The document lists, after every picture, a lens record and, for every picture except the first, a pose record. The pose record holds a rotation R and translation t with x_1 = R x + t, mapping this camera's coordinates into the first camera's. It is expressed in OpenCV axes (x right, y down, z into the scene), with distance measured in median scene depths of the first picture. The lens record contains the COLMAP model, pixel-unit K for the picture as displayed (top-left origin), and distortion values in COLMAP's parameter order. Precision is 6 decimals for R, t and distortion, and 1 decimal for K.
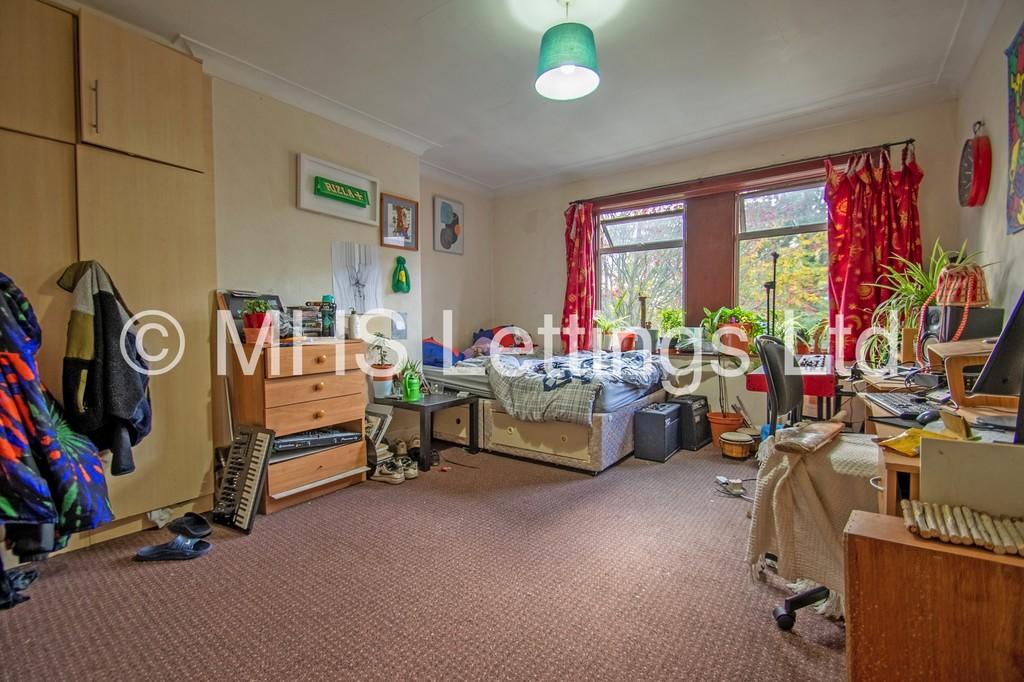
lens RADIAL K [[477.1, 0, 511.1], [0, 477.1, 329.4], [0, 0, 1]] dist [0.017023, -0.000116]
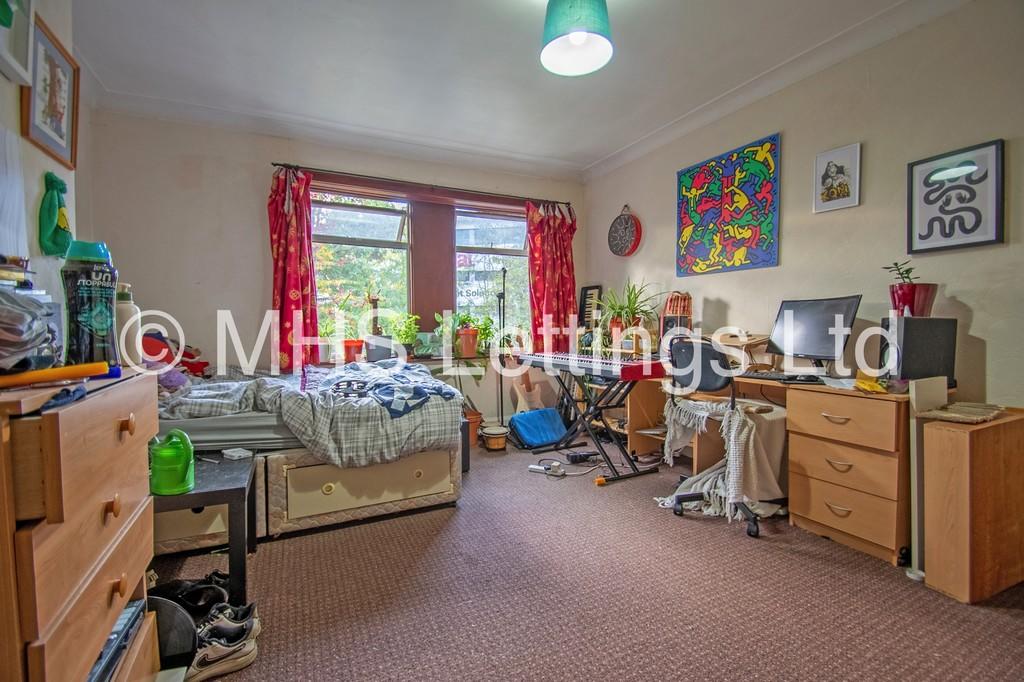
lens RADIAL K [[457.0, 0, 508.8], [0, 457.0, 335.5], [0, 0, 1]] dist [-0.000582, -0.000603]
pose [[0.444136, -0.010482, 0.895898, -0.456662], [0.019298, 0.999812, 0.002131, 0.003354], [-0.895751, 0.016343, 0.444255, 0.495704]]
